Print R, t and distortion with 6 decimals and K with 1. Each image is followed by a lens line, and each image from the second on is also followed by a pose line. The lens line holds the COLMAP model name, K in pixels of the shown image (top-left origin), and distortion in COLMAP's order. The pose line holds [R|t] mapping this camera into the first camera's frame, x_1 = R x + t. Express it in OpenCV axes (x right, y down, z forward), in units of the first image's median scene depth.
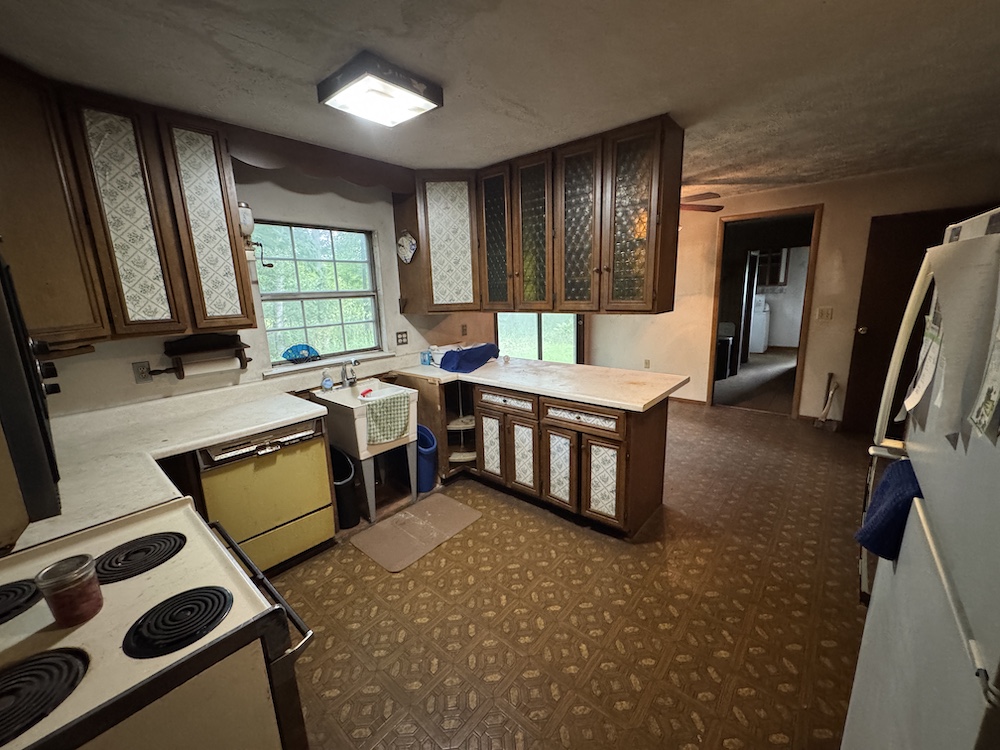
lens RADIAL K [[399.8, 0, 500.0], [0, 399.8, 375.0], [0, 0, 1]] dist [-0.003126, 0.000045]
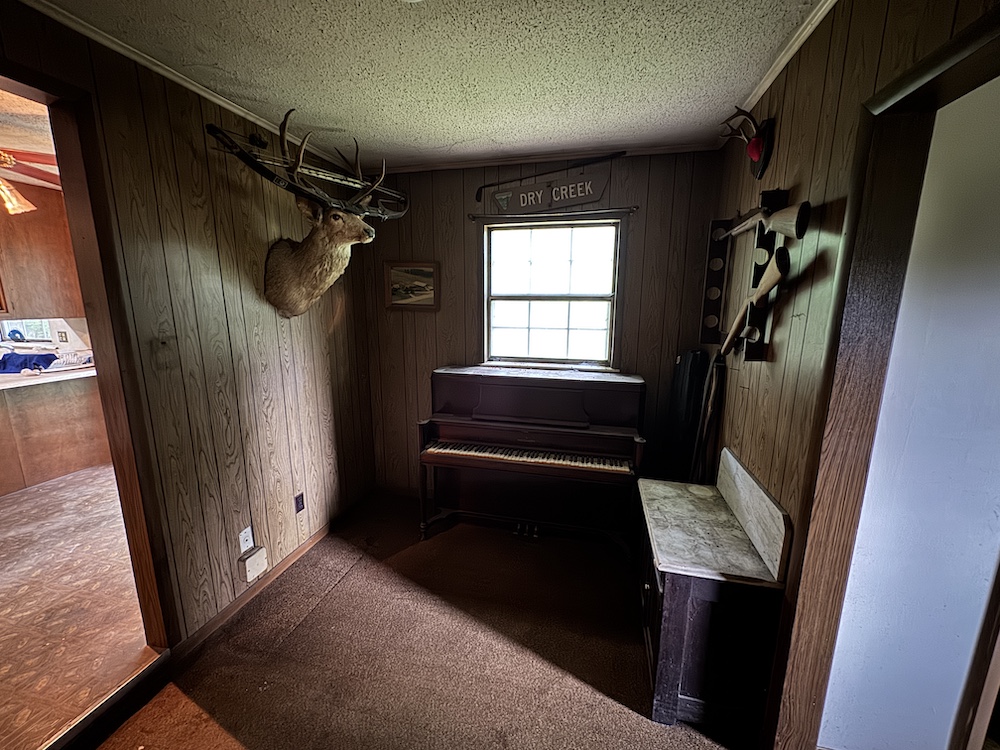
lens RADIAL K [[399.8, 0, 500.0], [0, 399.8, 375.0], [0, 0, 1]] dist [-0.003126, 0.000045]
pose [[0.457794, 0.201181, -0.865997, 1.825537], [-0.208764, 0.971151, 0.115250, -0.514570], [0.864201, 0.128028, 0.486586, 2.085037]]
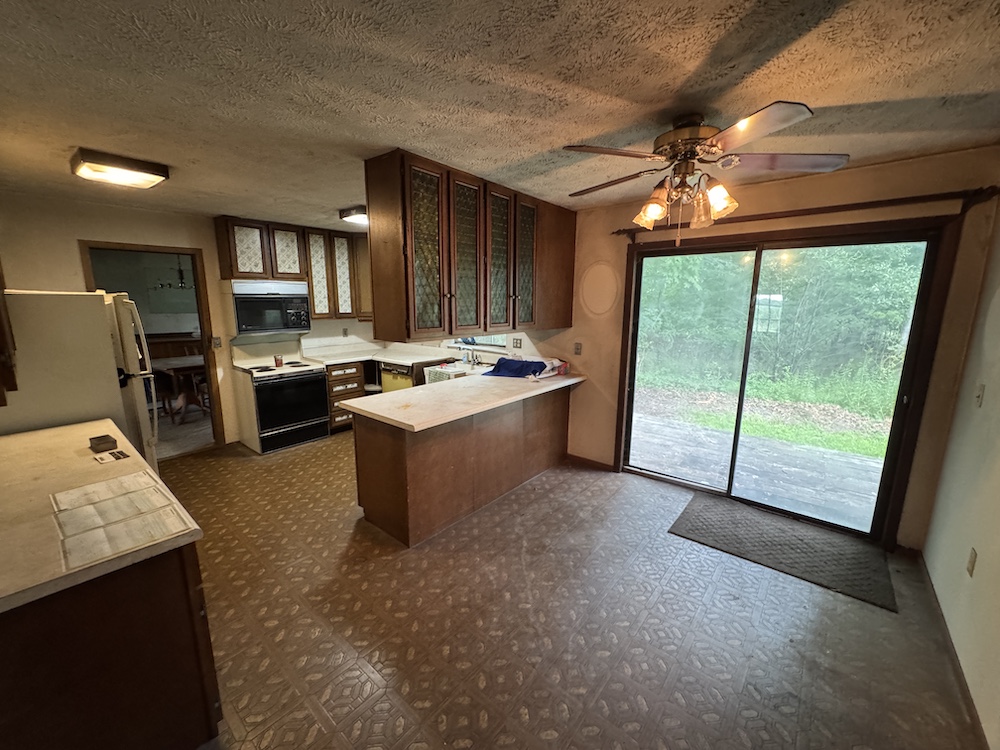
lens RADIAL K [[399.8, 0, 500.0], [0, 399.8, 375.0], [0, 0, 1]] dist [-0.003126, 0.000045]
pose [[0.016763, 0.217418, -0.975935, 1.379084], [-0.222206, 0.952473, 0.208374, -0.335966], [0.974856, 0.213365, 0.064277, 1.194260]]
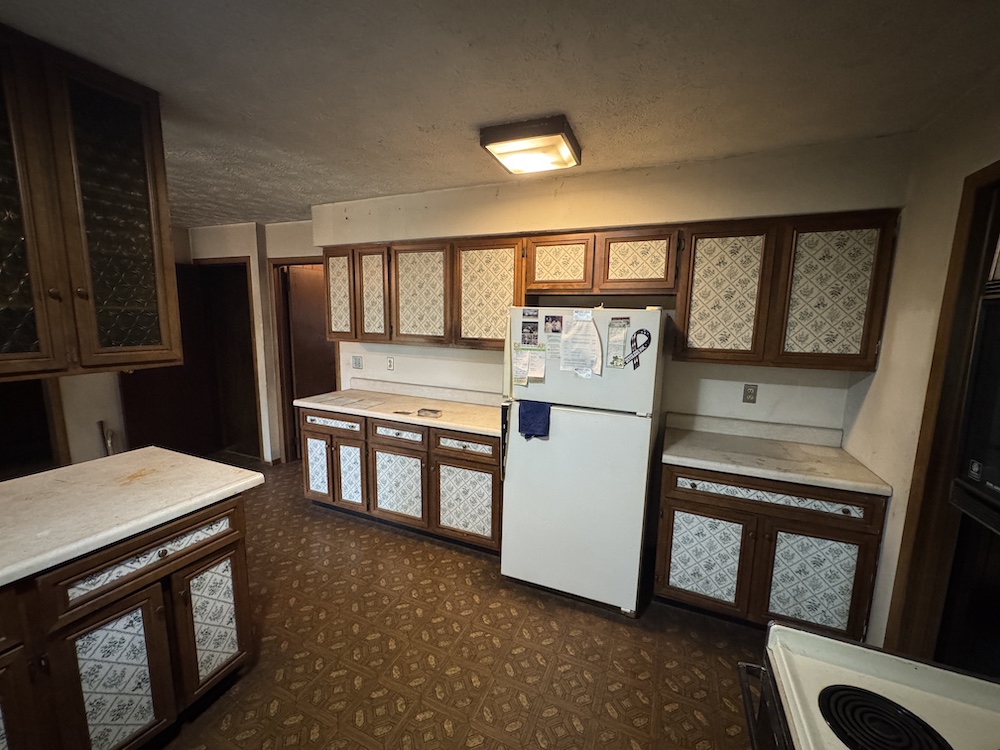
lens RADIAL K [[399.8, 0, 500.0], [0, 399.8, 375.0], [0, 0, 1]] dist [-0.003126, 0.000045]
pose [[-0.294545, -0.108166, 0.949496, -0.433606], [0.196581, 0.965467, 0.170967, -0.133326], [-0.935200, 0.237011, -0.263110, 0.612677]]
